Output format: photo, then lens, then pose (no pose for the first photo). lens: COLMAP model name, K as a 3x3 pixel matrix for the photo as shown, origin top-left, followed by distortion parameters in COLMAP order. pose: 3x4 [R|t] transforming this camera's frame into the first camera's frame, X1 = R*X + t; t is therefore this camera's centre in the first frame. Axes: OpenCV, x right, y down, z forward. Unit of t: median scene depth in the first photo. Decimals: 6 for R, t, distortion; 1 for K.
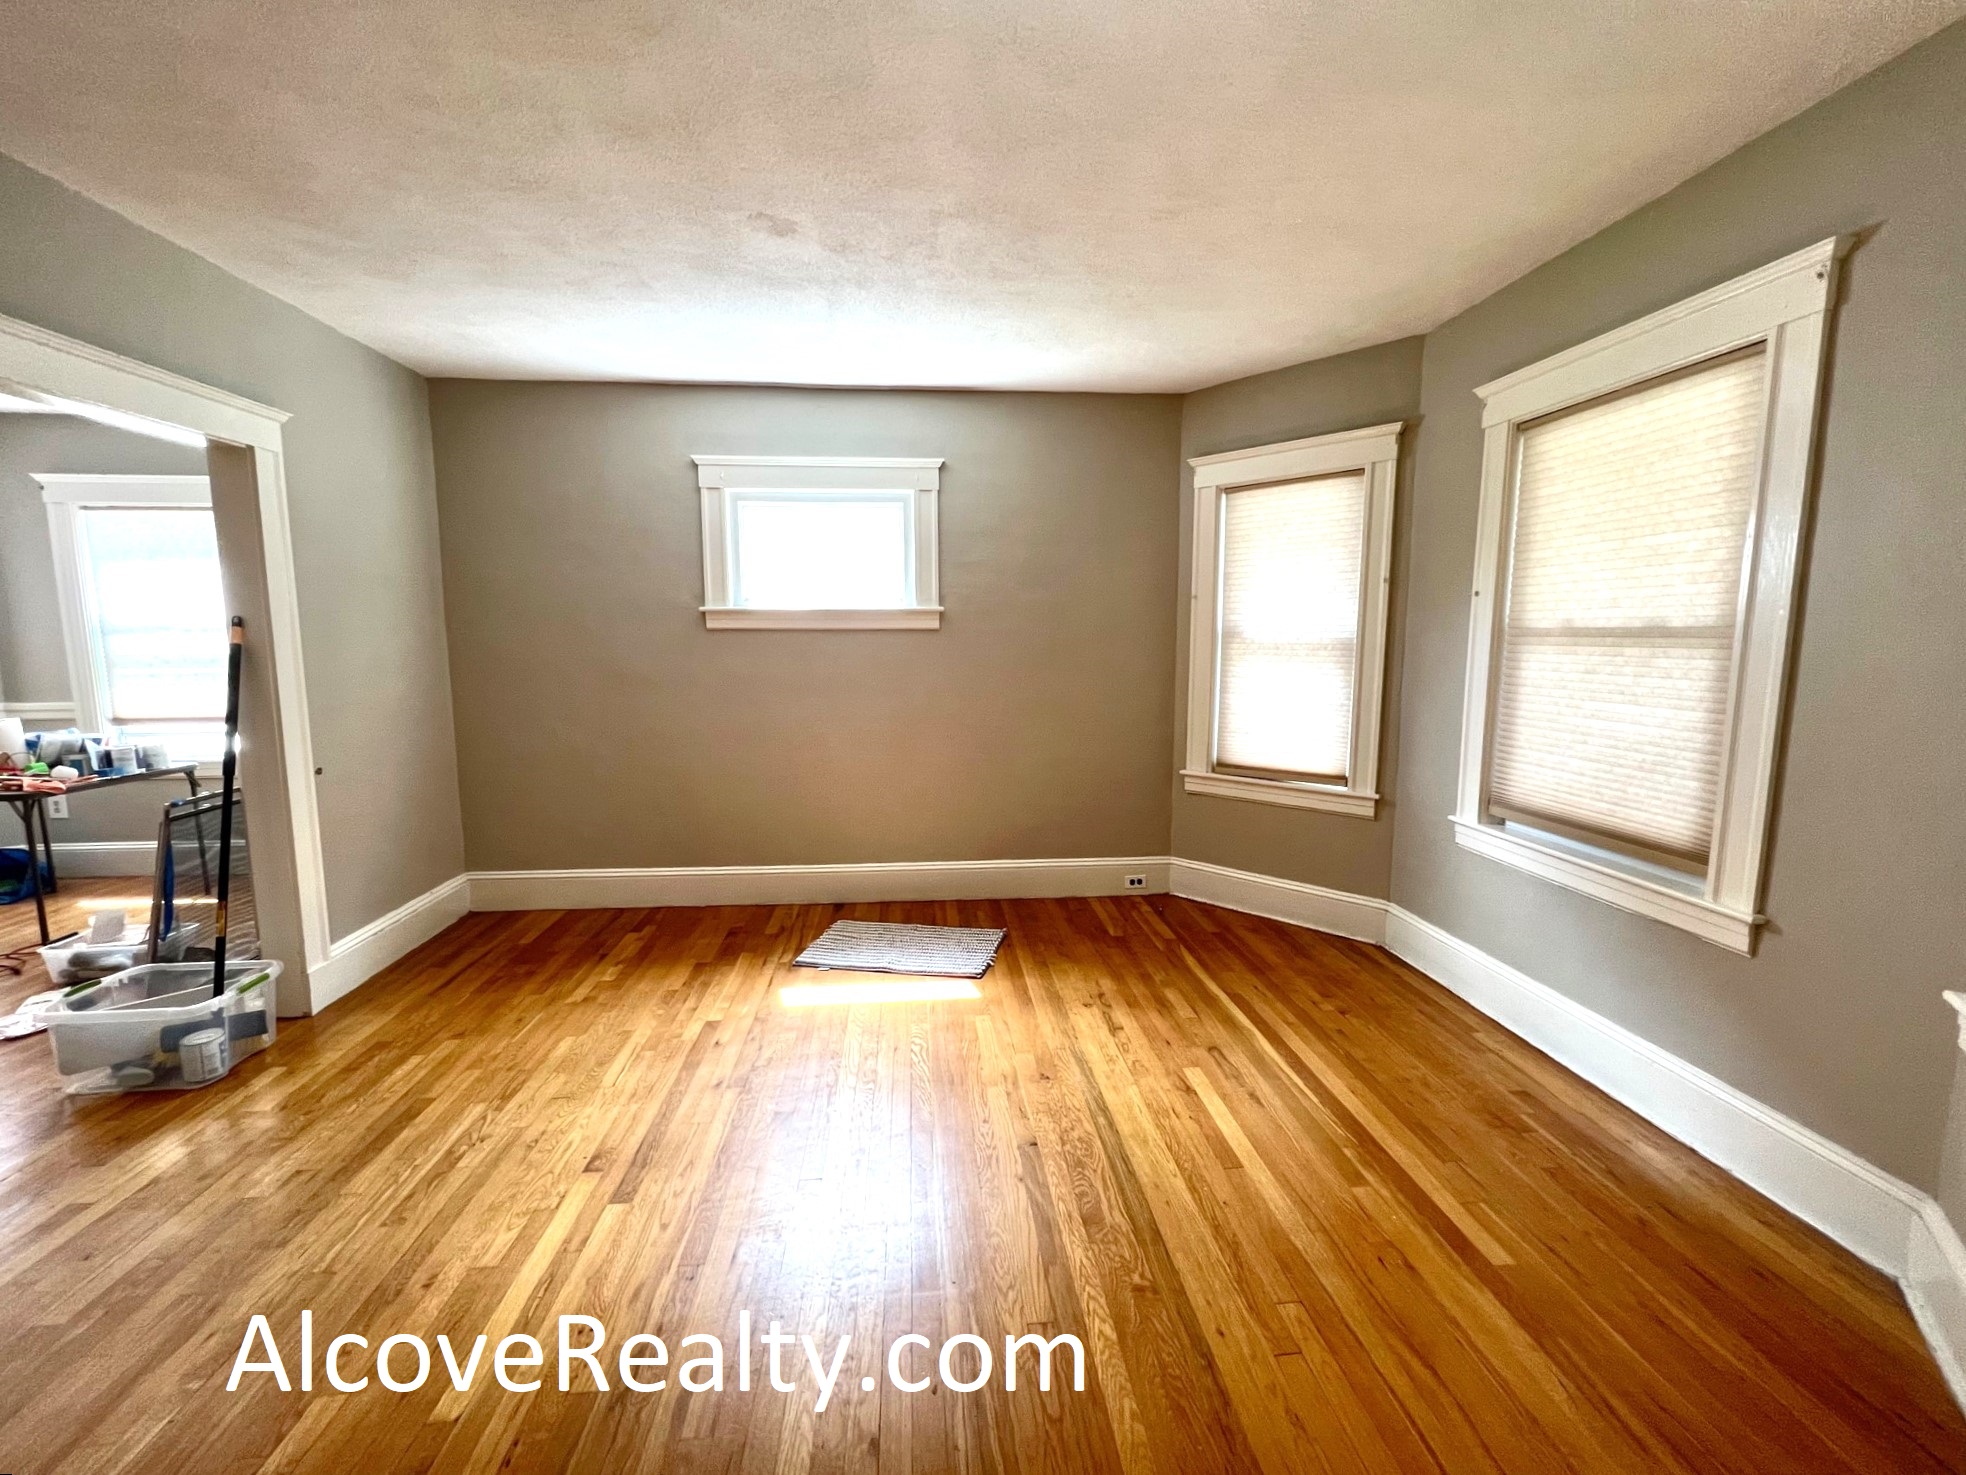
lens RADIAL K [[802.4, 0, 969.7], [0, 802.4, 733.6], [0, 0, 1]] dist [-0.001587, -0.000439]
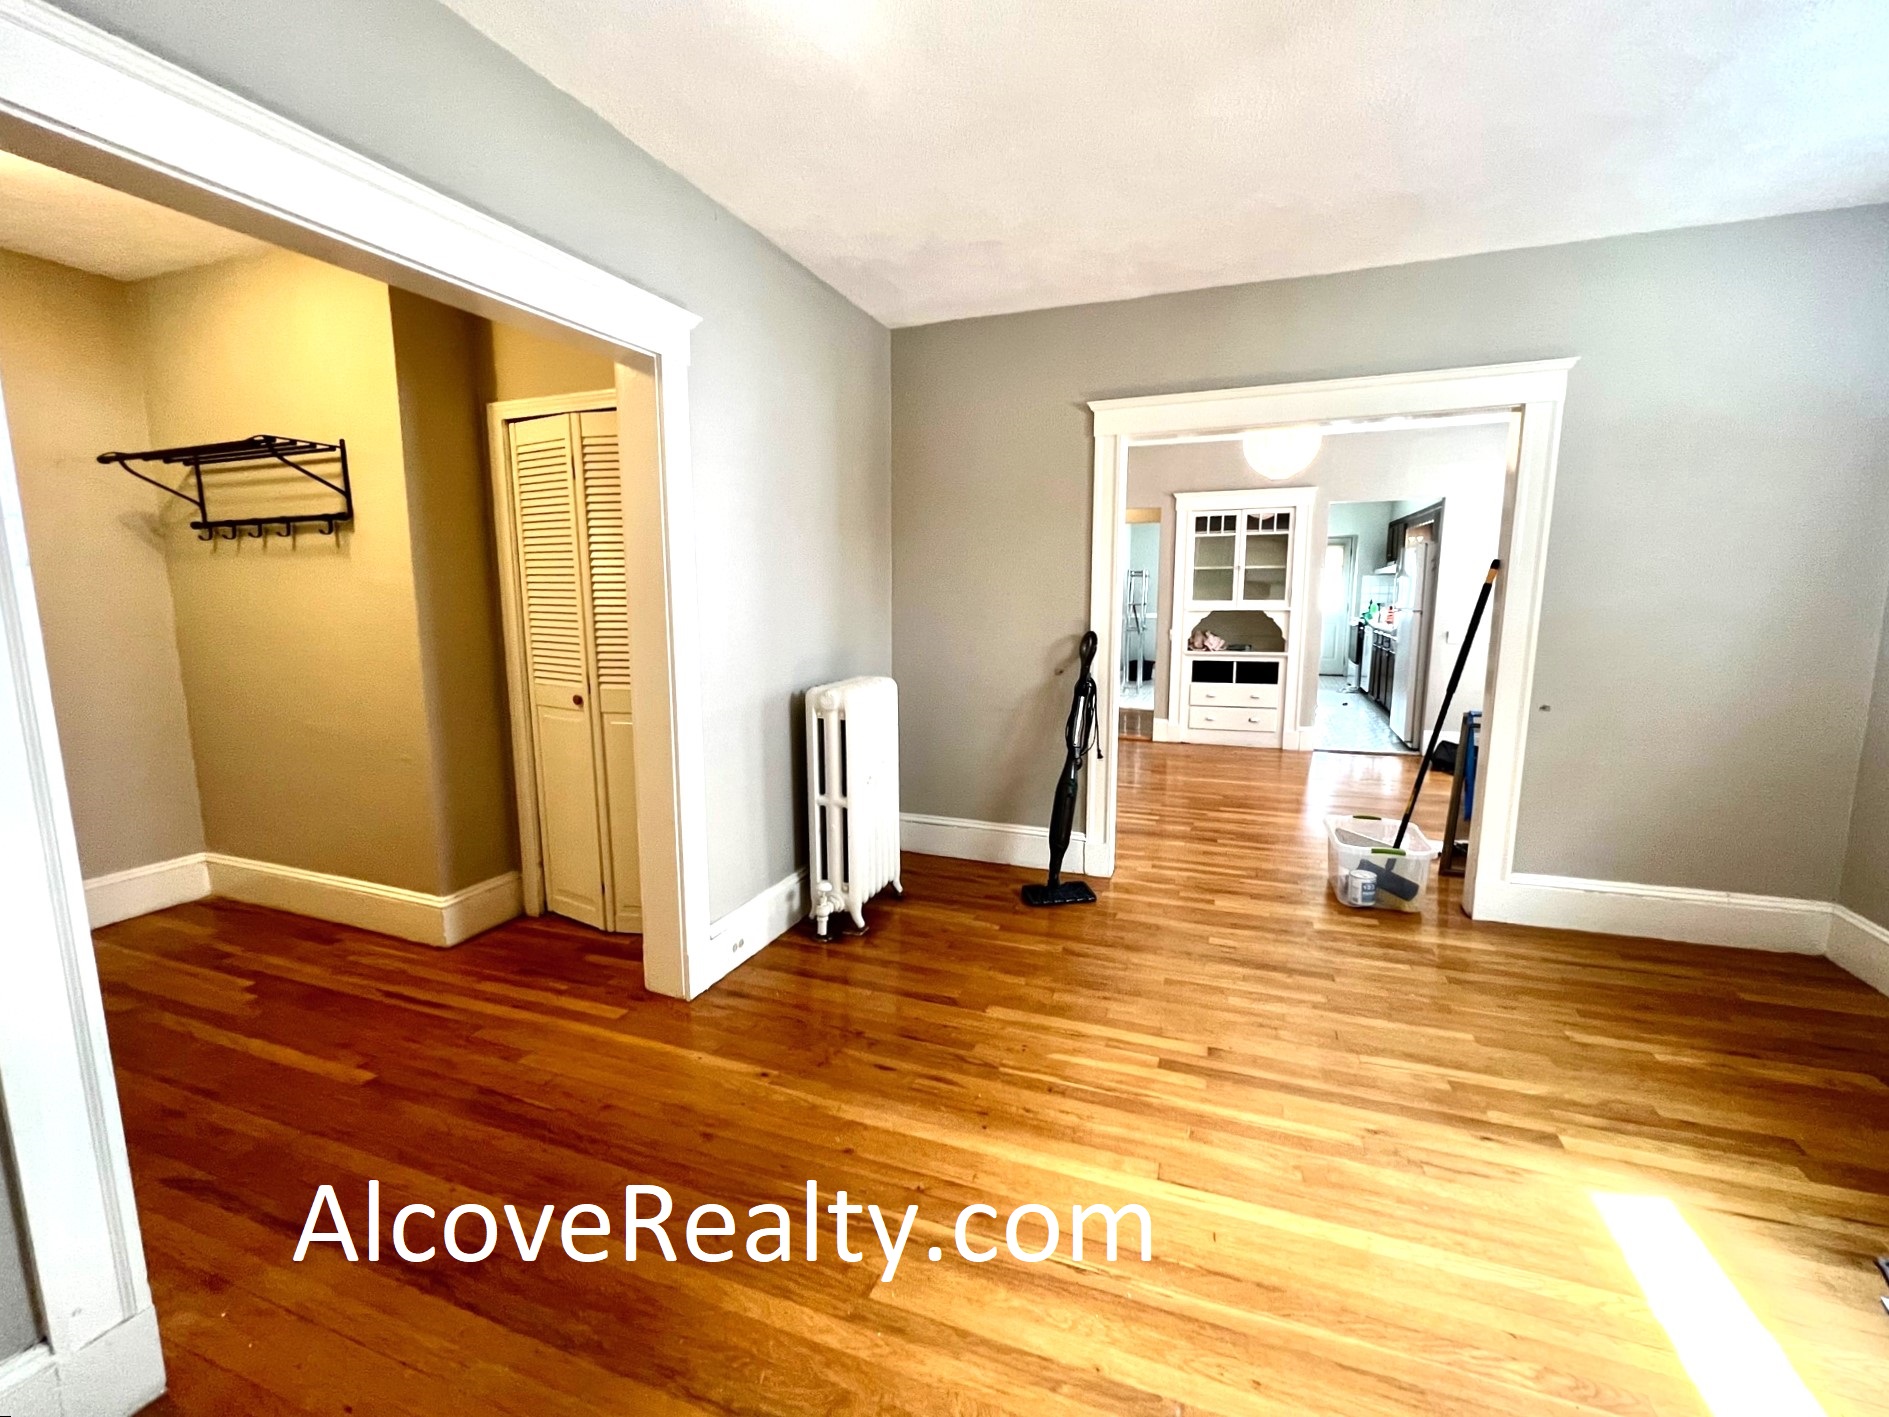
lens RADIAL K [[799.9, 0, 946.1], [0, 799.9, 708.4], [0, 0, 1]] dist [-0.001174, 0.000068]
pose [[-0.410144, 0.135107, -0.901958, 0.390237], [-0.106356, 0.975133, 0.194431, -0.063916], [0.905798, 0.175673, -0.385576, 0.627354]]
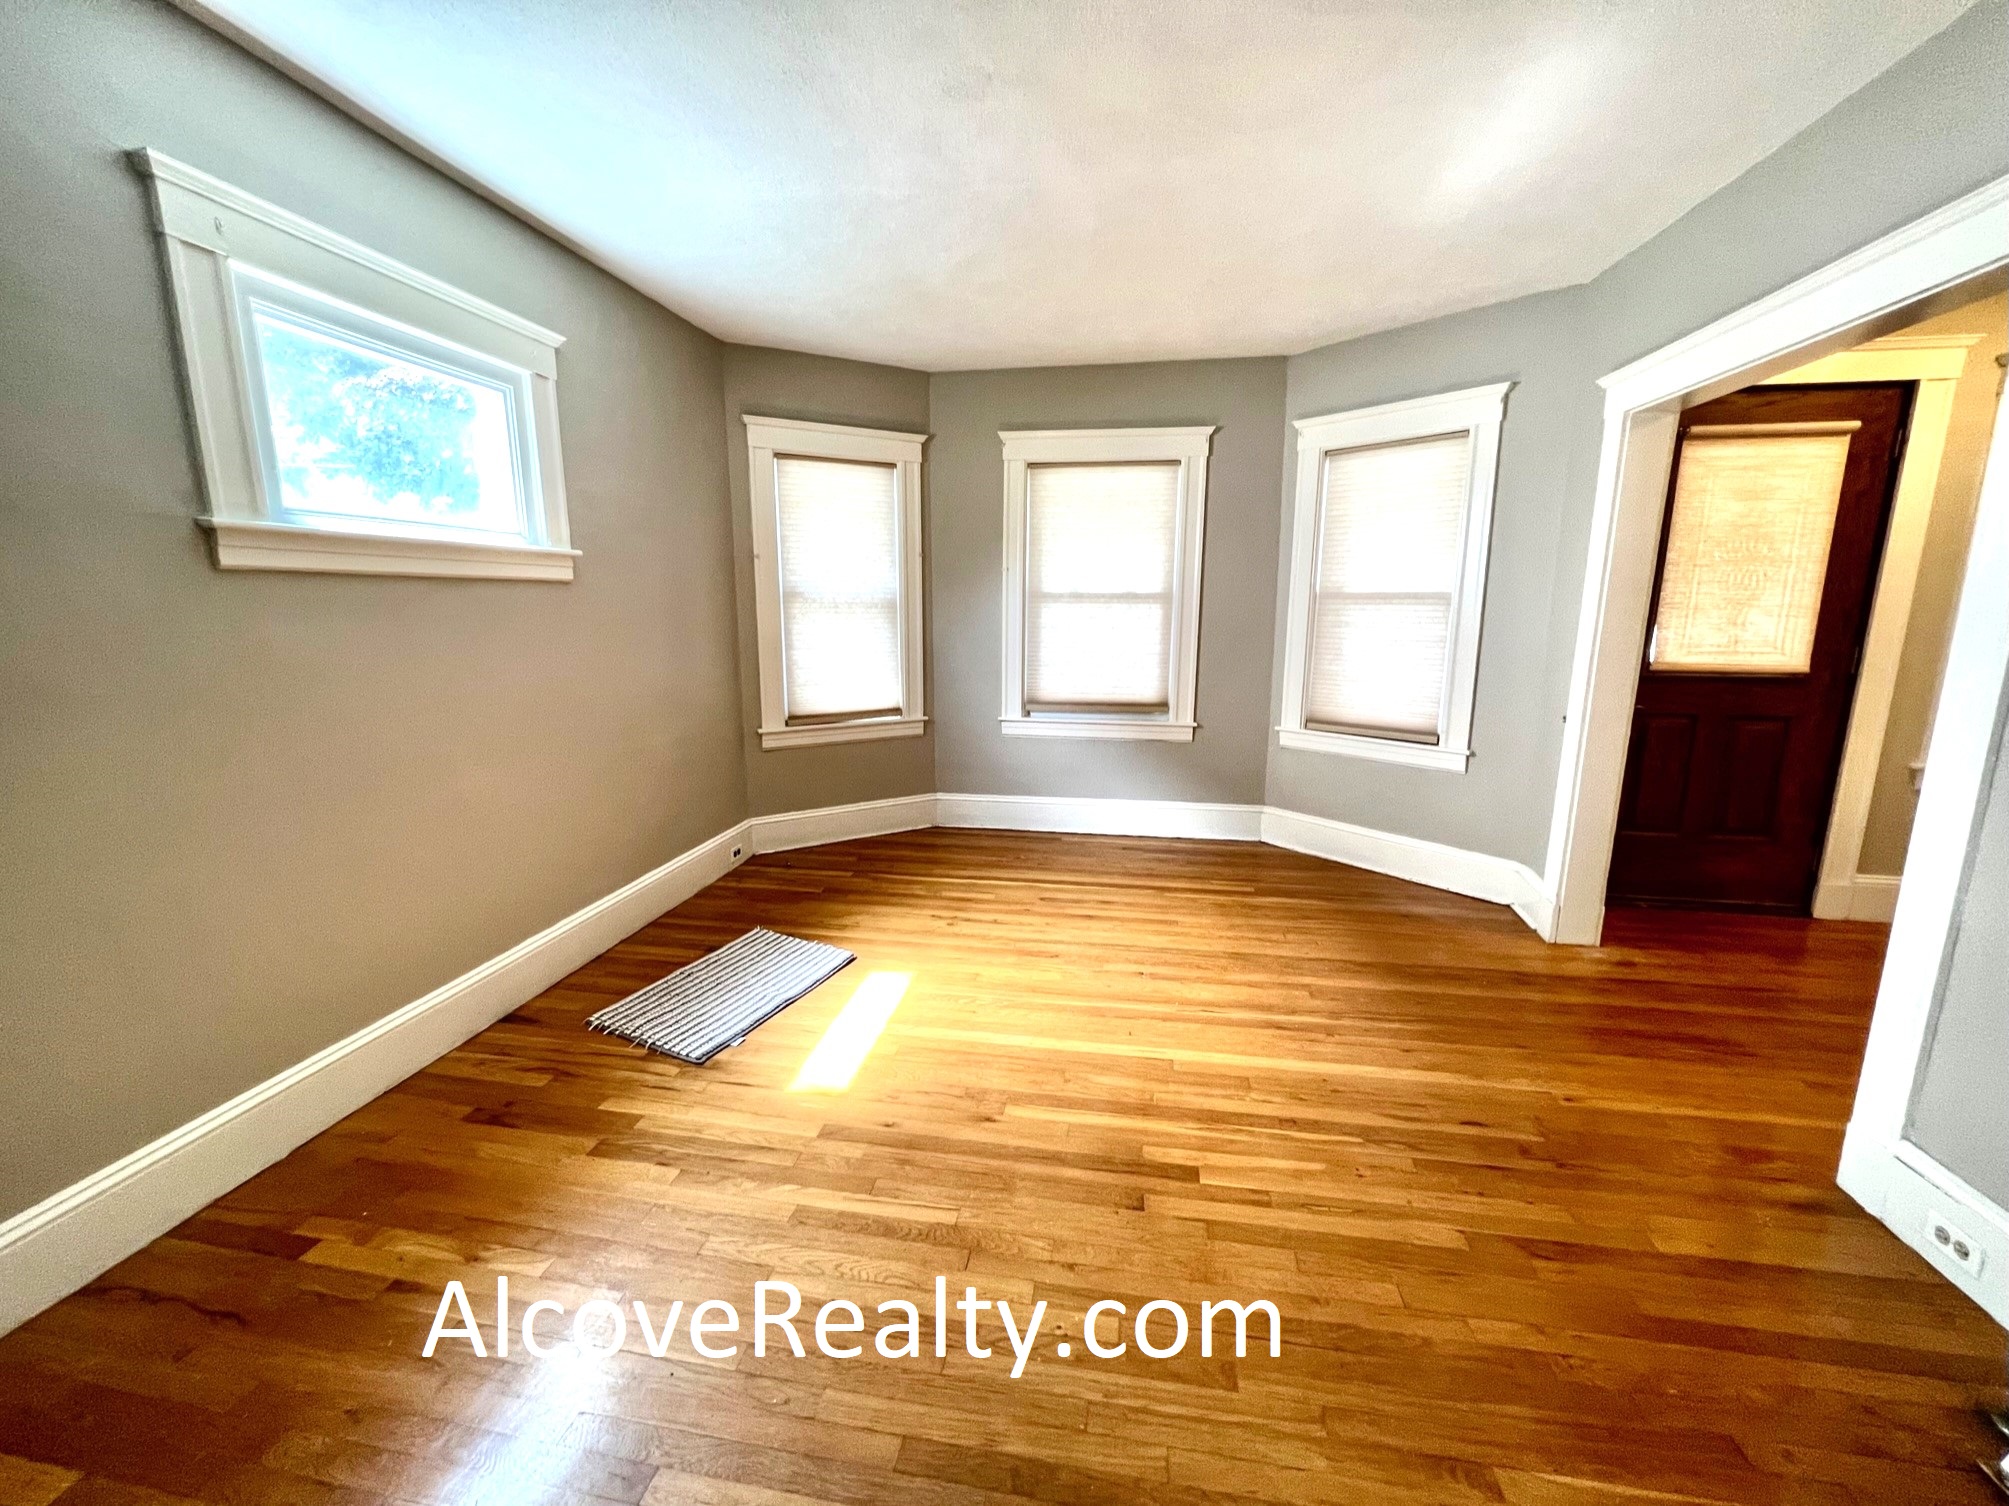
lens RADIAL K [[820.0, 0, 989.4], [0, 820.0, 750.8], [0, 0, 1]] dist [-0.001587, -0.000439]
pose [[0.246925, -0.169873, 0.954029, -0.795515], [0.111846, 0.982931, 0.146071, -0.056472], [-0.962558, 0.070635, 0.261710, 0.552057]]
